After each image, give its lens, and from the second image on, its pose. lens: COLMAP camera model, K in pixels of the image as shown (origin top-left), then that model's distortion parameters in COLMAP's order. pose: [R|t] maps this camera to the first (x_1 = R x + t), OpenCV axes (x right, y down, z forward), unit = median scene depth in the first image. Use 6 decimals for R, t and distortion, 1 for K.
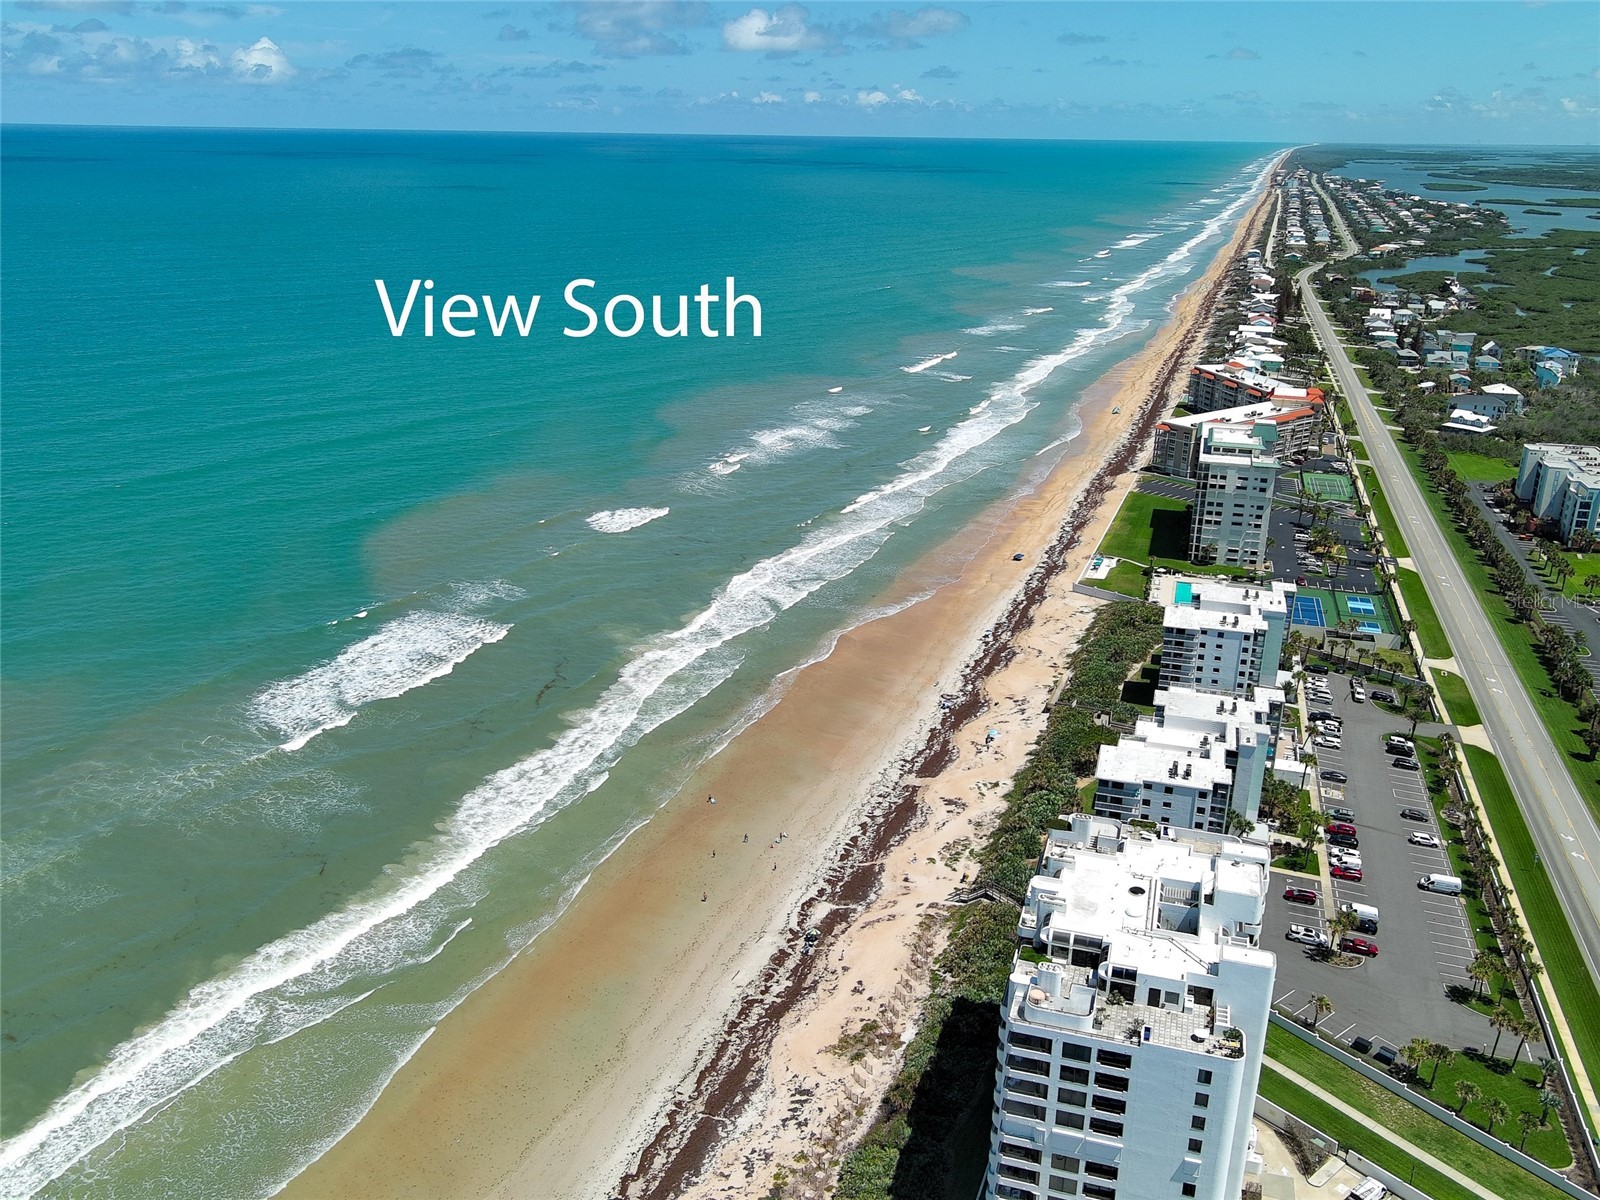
lens RADIAL K [[1309.5, 0, 800.0], [0, 1309.5, 600.0], [0, 0, 1]] dist [0.018522, -0.048105]
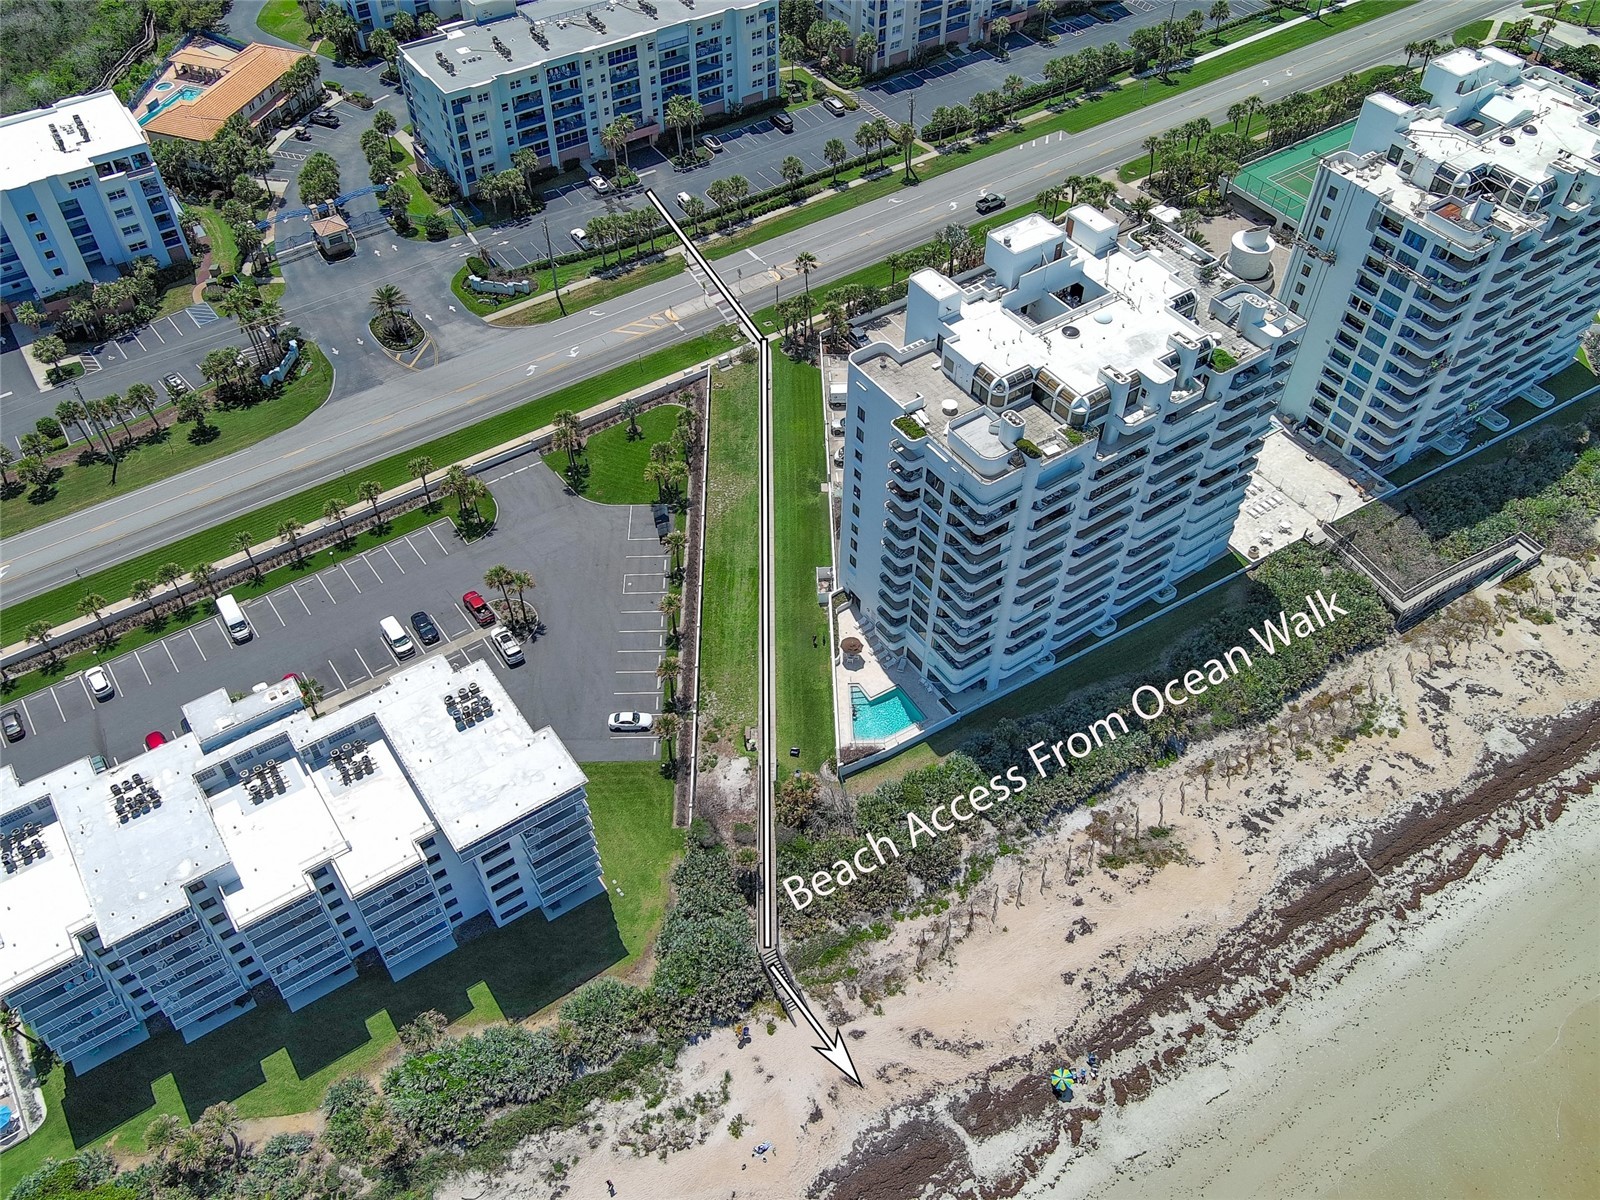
lens RADIAL K [[1314.5, 0, 804.6], [0, 1314.5, 597.6], [0, 0, 1]] dist [-0.006148, 0.000350]
pose [[-0.785620, -0.470958, 0.401248, -0.036937], [0.193458, 0.429021, 0.882335, -0.424983], [-0.587687, 0.770805, -0.245936, 1.186596]]
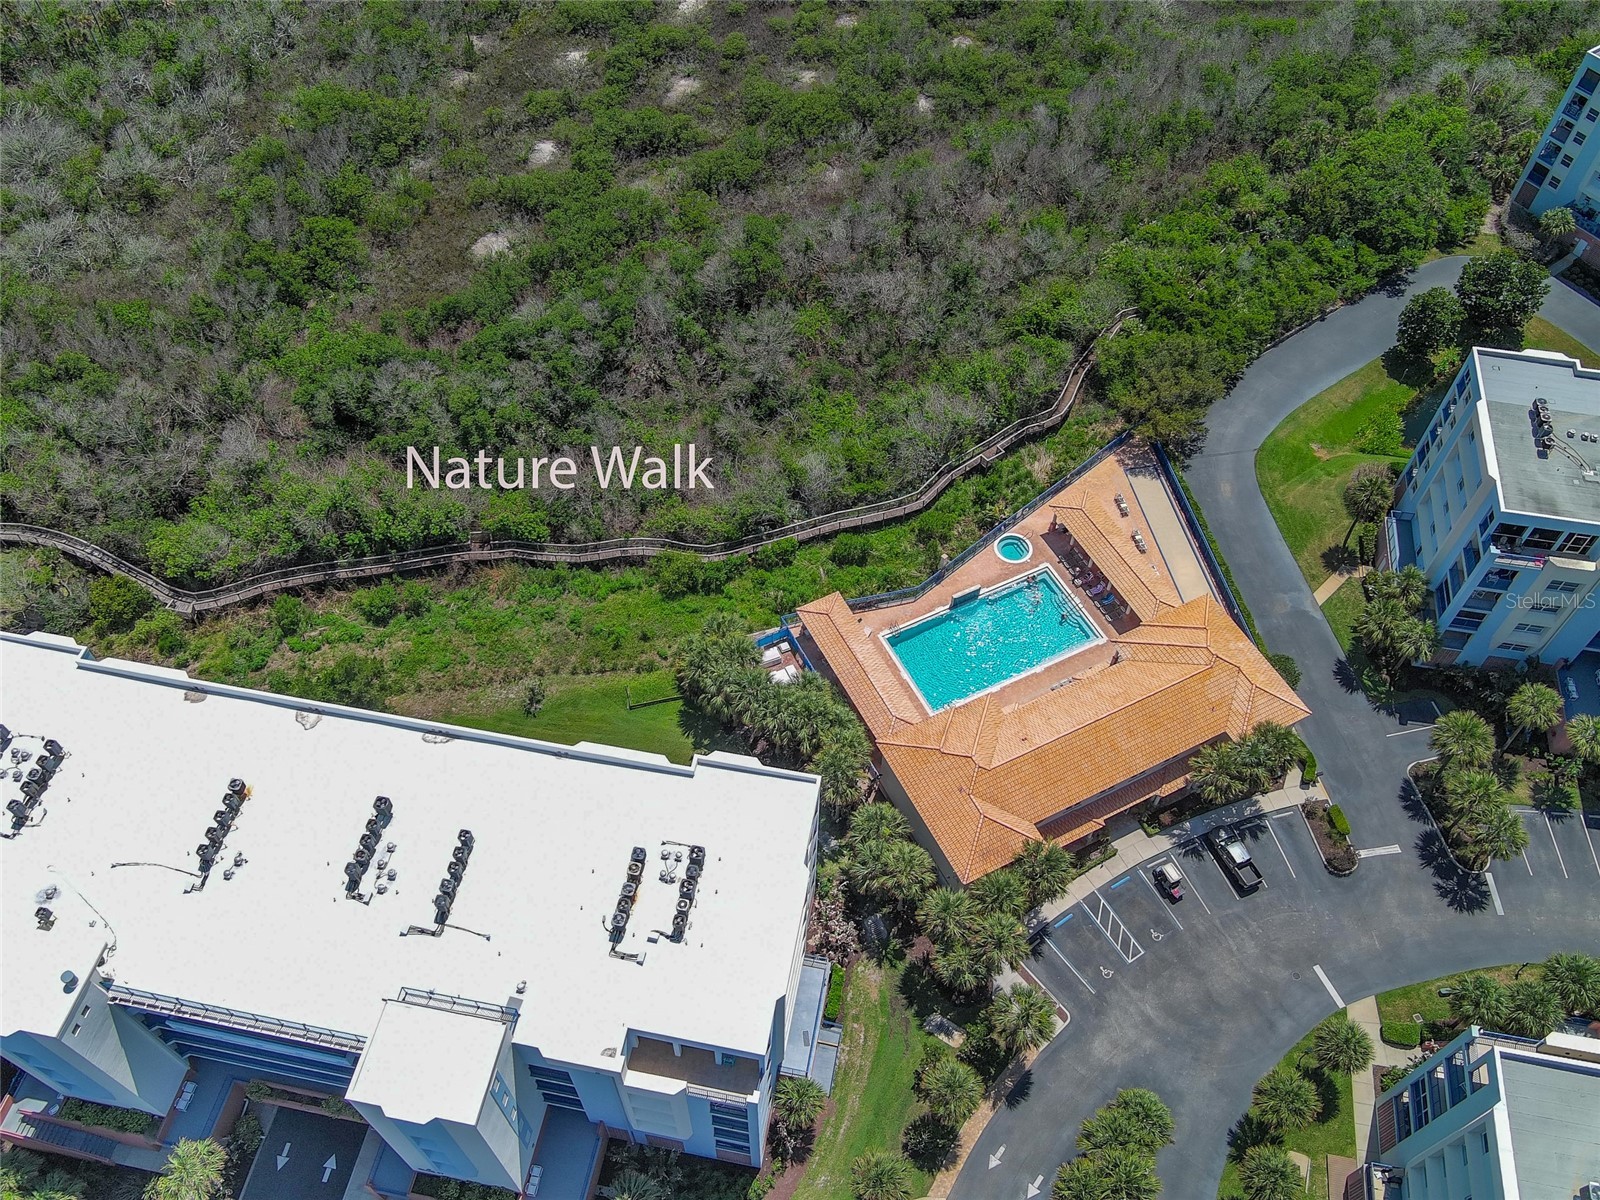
lens RADIAL K [[1309.5, 0, 800.0], [0, 1309.5, 600.0], [0, 0, 1]] dist [0.018522, -0.048105]
pose [[-0.120782, -0.807636, 0.577179, 0.867132], [0.322544, 0.517958, 0.792266, -0.155327], [-0.938817, 0.281858, 0.197938, 0.812264]]
